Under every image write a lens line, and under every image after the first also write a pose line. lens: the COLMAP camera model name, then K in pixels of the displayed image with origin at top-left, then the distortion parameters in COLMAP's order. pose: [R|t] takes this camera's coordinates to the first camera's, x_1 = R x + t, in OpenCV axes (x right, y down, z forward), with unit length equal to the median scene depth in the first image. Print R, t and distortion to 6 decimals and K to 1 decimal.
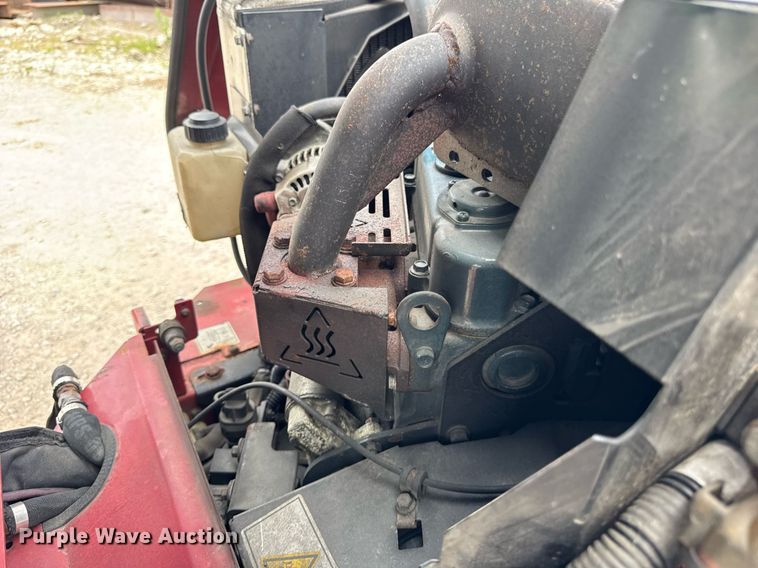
lens RADIAL K [[528.1, 0, 391.2], [0, 528.1, 288.0], [0, 0, 1]] dist [0.108584, -0.139928]
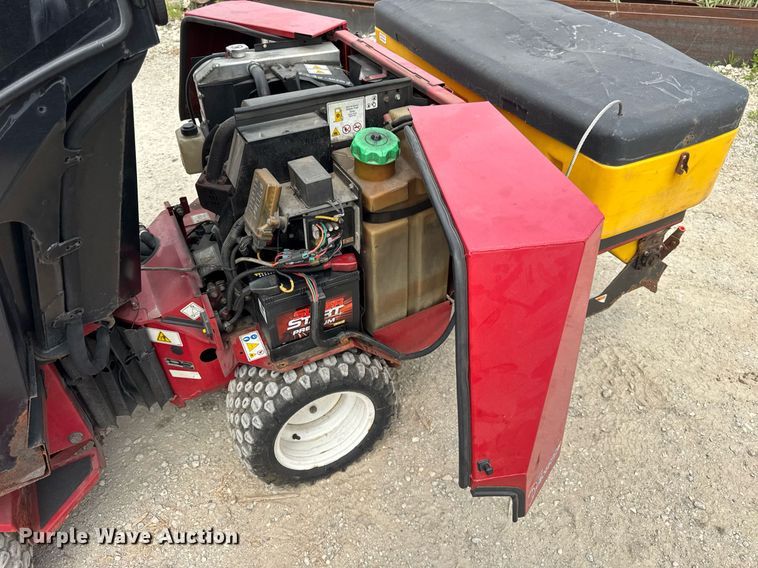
lens RADIAL K [[528.1, 0, 391.2], [0, 528.1, 288.0], [0, 0, 1]] dist [0.108584, -0.139928]
pose [[0.998140, 0.016587, -0.058657, 0.781787], [-0.010775, 0.995124, 0.098041, 0.196034], [0.059997, -0.097227, 0.993452, -1.568990]]
